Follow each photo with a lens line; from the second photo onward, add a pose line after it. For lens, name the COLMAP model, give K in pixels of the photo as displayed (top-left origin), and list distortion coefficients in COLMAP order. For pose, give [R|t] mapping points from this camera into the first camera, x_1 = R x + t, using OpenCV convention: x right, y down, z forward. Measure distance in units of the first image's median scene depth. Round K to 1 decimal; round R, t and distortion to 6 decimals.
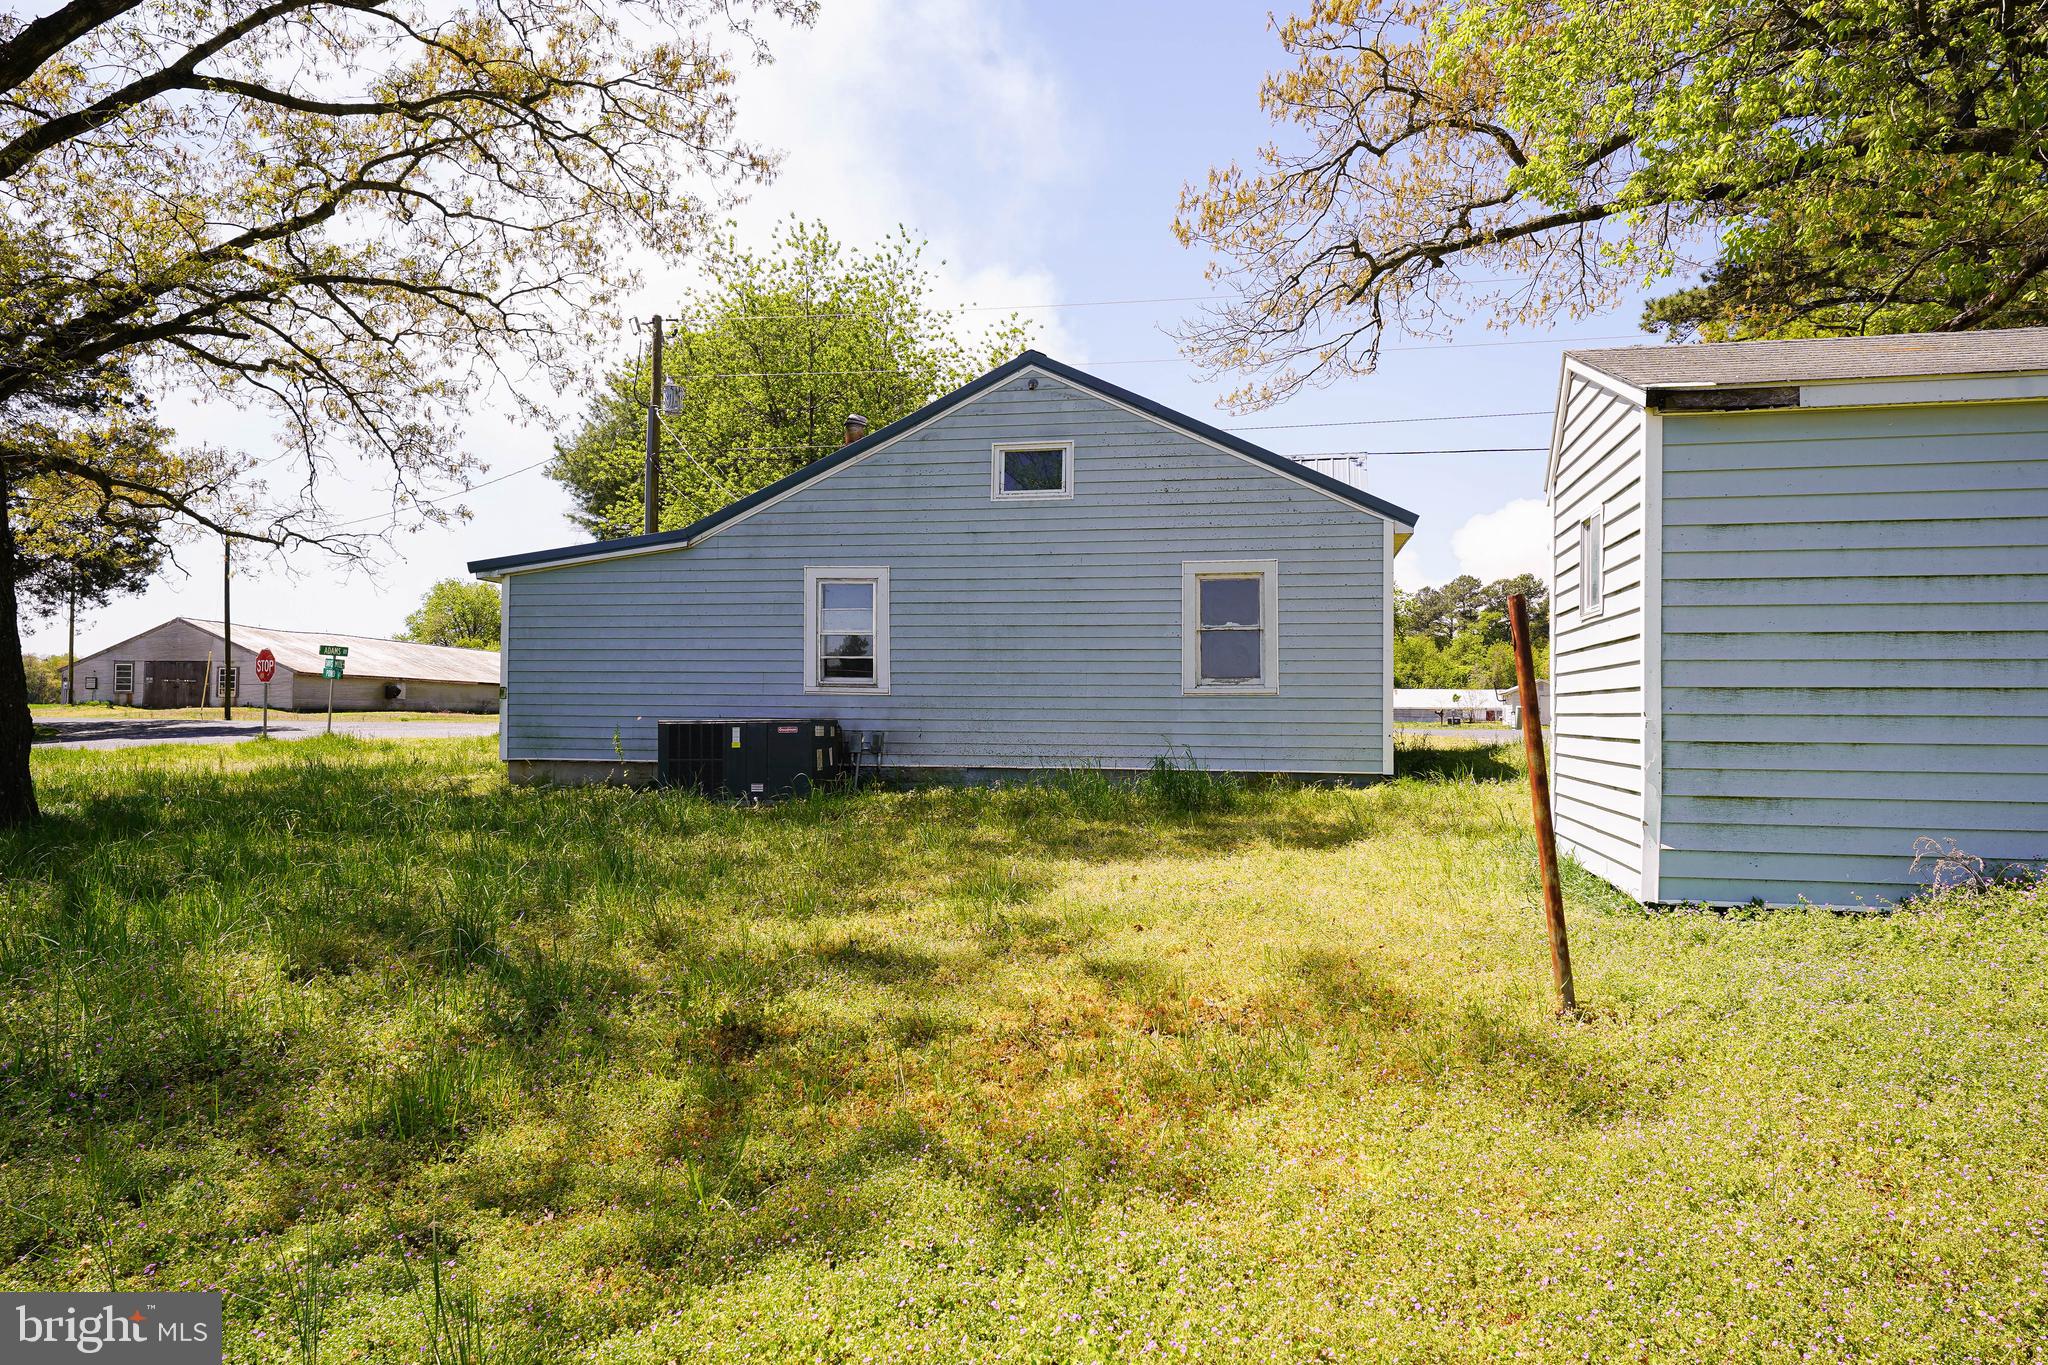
lens RADIAL K [[1344.5, 0, 1022.4], [0, 1344.5, 680.8], [0, 0, 1]] dist [0.011911, 0.001370]
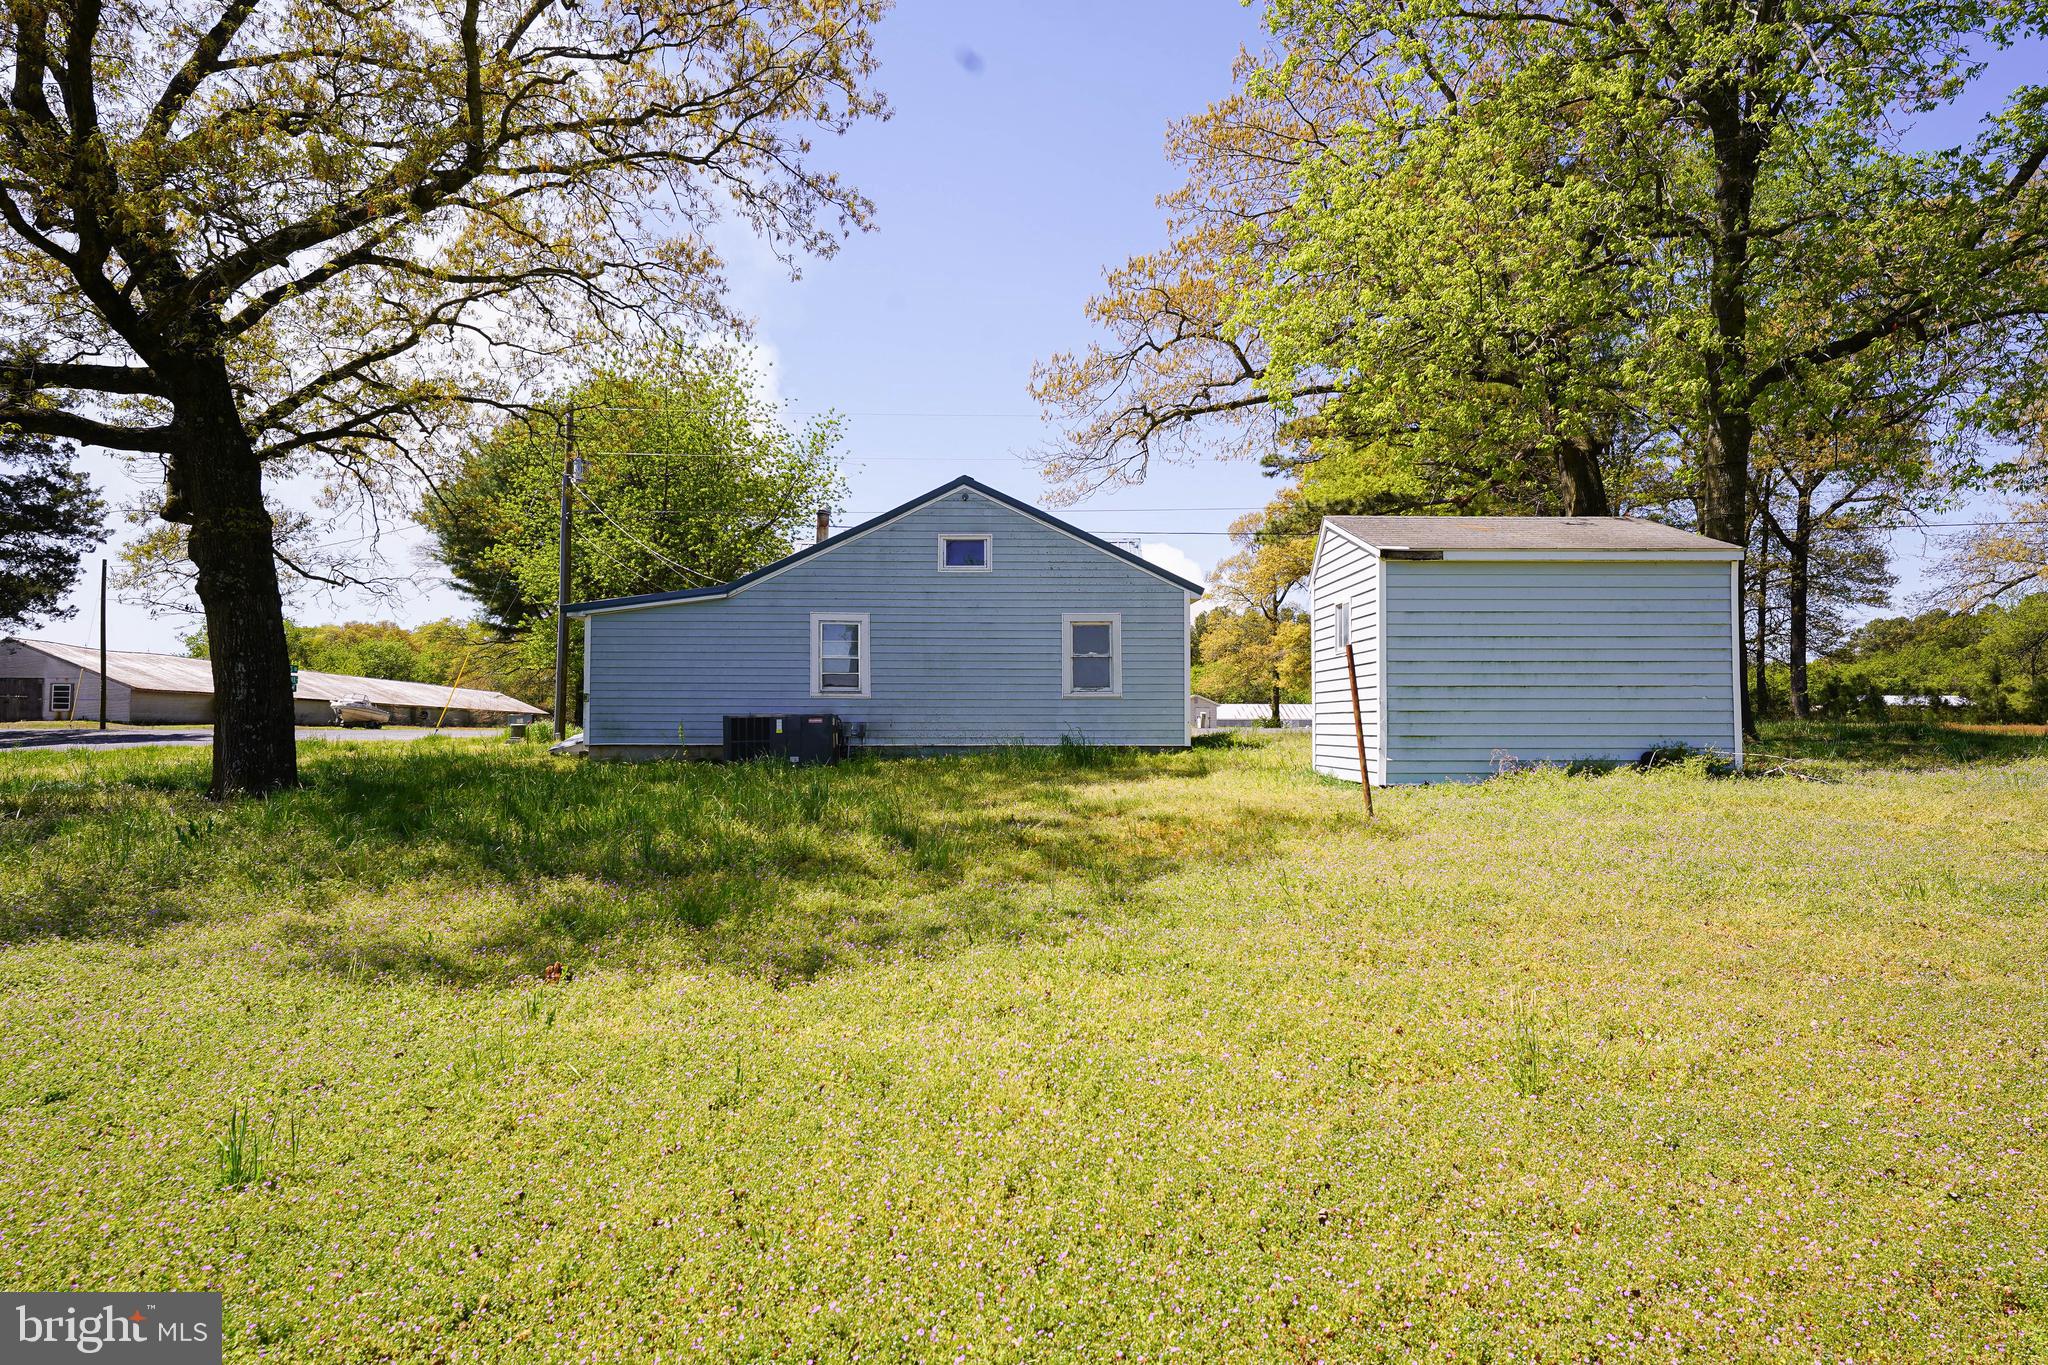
lens RADIAL K [[1125.8, 0, 1024.9], [0, 1125.8, 680.7], [0, 0, 1]] dist [-0.006312, -0.000206]
pose [[0.974672, 0.002317, 0.223628, -0.212175], [0.001059, 0.999887, -0.014974, 0.009692], [-0.223637, 0.014832, 0.974560, -0.270014]]
